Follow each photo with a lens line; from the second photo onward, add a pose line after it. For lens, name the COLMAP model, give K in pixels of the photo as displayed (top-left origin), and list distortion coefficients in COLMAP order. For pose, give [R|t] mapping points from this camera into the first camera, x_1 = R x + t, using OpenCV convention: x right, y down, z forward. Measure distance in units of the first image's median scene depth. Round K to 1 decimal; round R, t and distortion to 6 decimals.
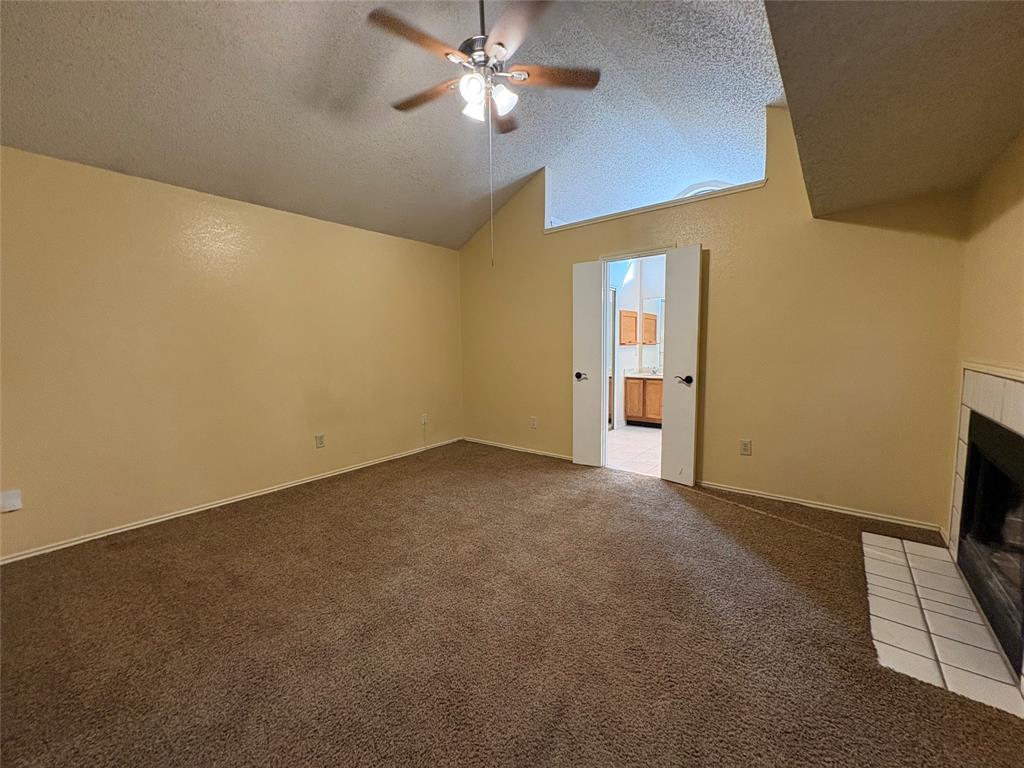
lens RADIAL K [[408.3, 0, 509.0], [0, 408.3, 382.3], [0, 0, 1]] dist [0.001872, -0.000020]
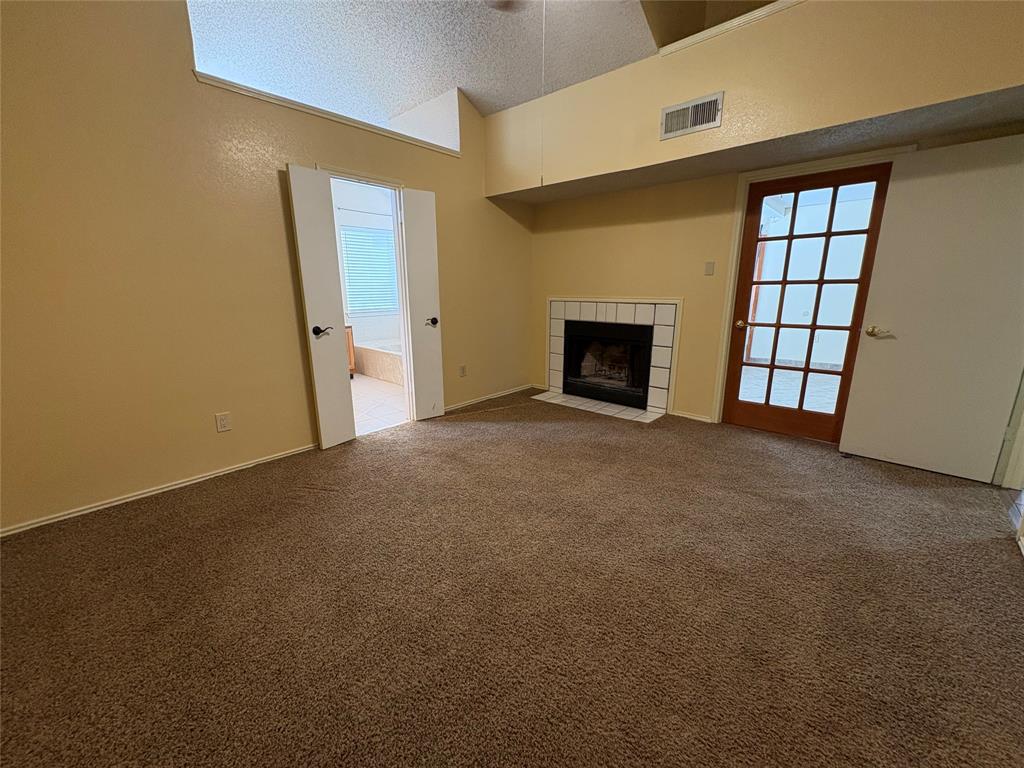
lens RADIAL K [[408.3, 0, 509.7], [0, 408.3, 382.9], [0, 0, 1]] dist [0.001872, -0.000020]
pose [[0.059755, -0.216321, 0.974492, -0.637886], [0.095673, 0.972983, 0.210120, -0.055100], [-0.993618, 0.080677, 0.078837, 0.719548]]
